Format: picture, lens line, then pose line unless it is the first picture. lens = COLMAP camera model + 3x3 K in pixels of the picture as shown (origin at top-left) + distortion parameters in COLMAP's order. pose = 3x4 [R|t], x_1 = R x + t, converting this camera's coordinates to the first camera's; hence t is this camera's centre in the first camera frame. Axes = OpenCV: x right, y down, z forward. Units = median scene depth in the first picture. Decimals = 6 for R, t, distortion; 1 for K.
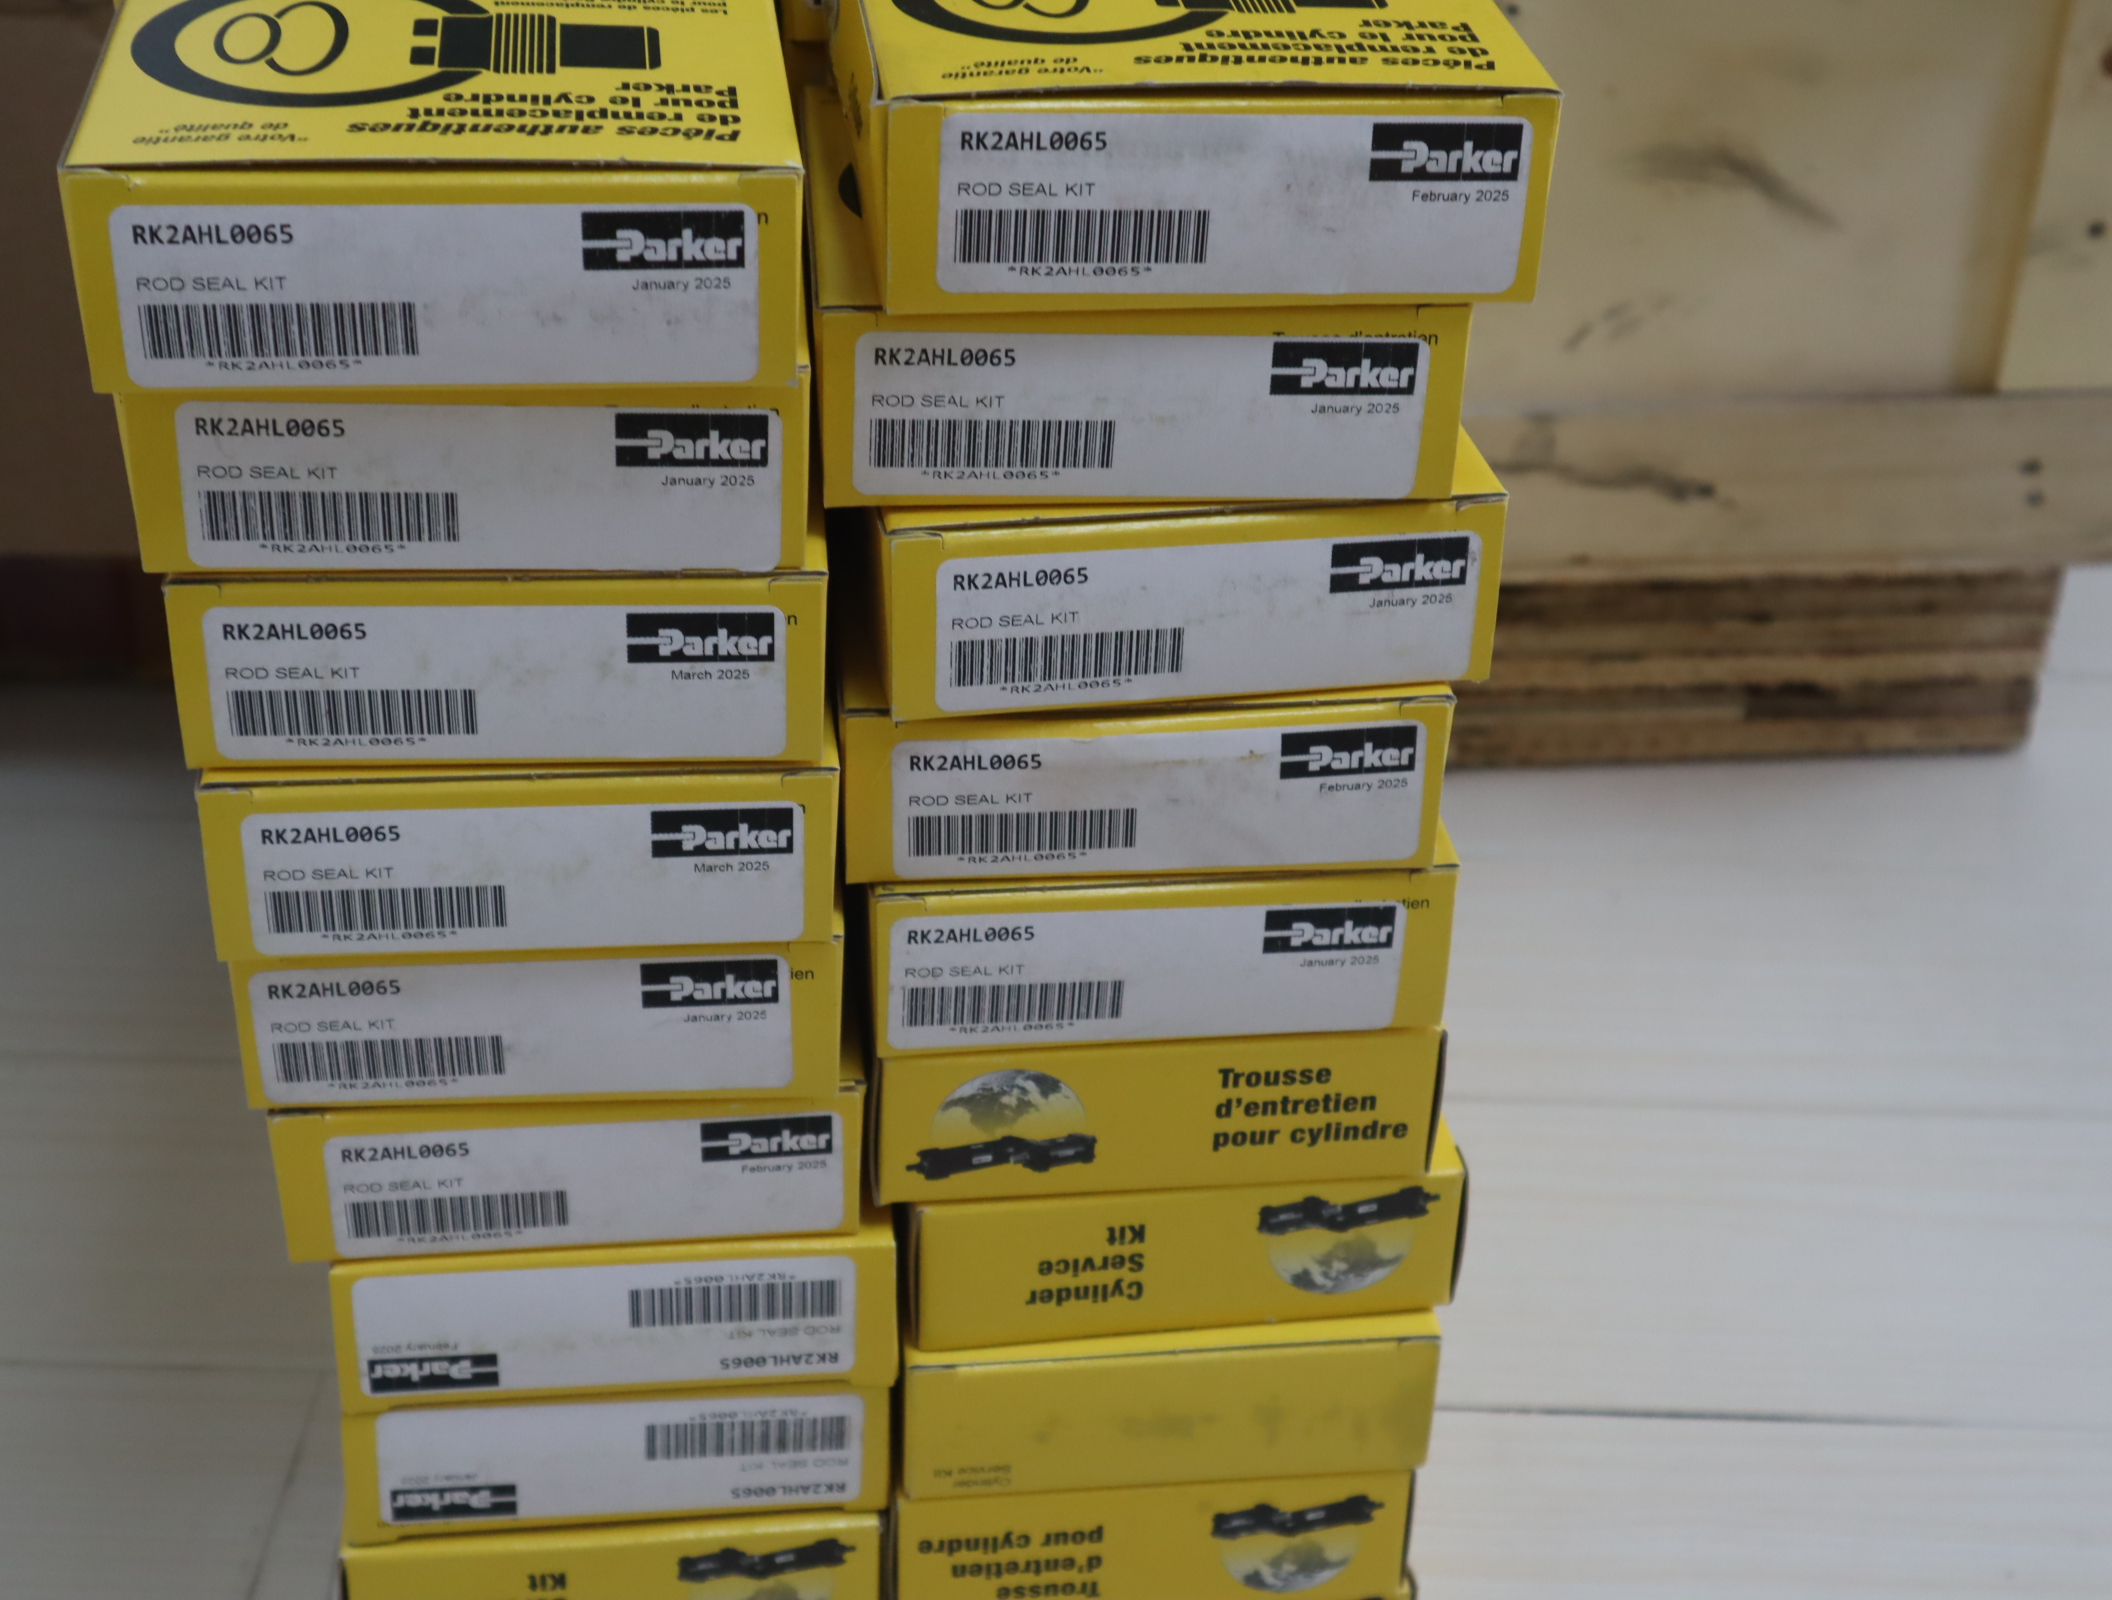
lens RADIAL K [[3290.2, 0, 1056.0], [0, 3290.2, 800.0], [0, 0, 1]] dist [0.040737, 0.125496]
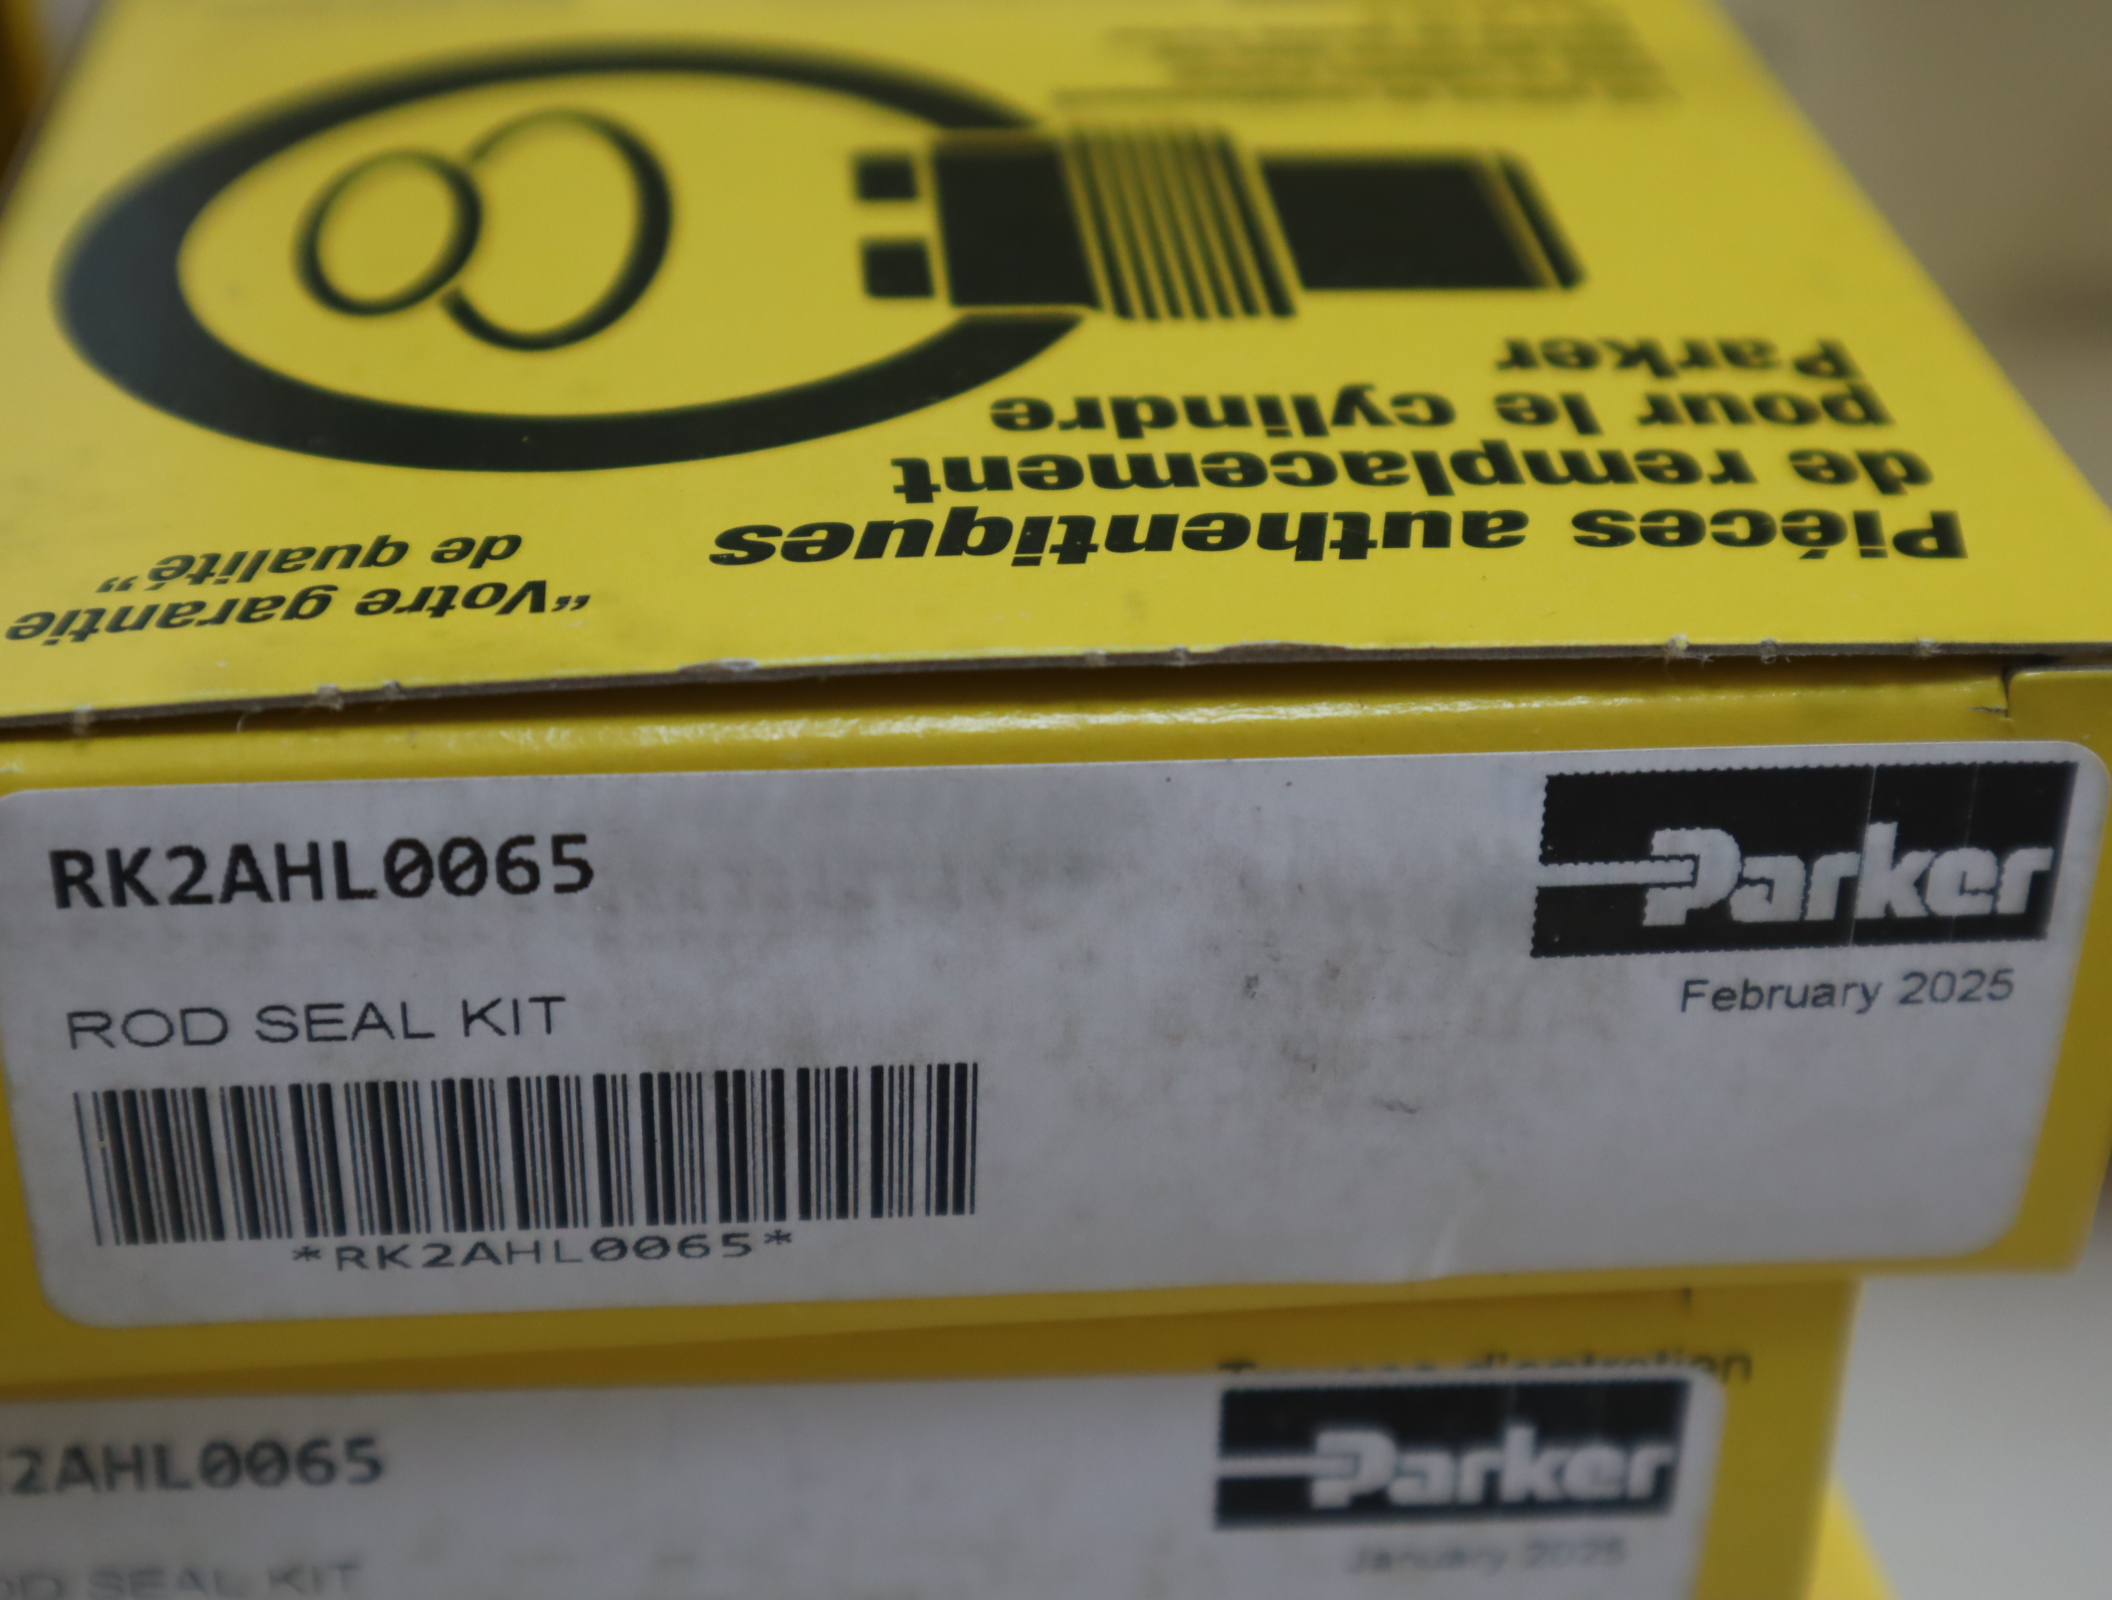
lens RADIAL K [[3290.2, 0, 1056.0], [0, 3290.2, 800.0], [0, 0, 1]] dist [0.040737, 0.125496]
pose [[0.999217, -0.000880, -0.039566, 0.064407], [0.001797, 0.999730, 0.023150, -0.207046], [0.039535, -0.023203, 0.998949, 0.706341]]
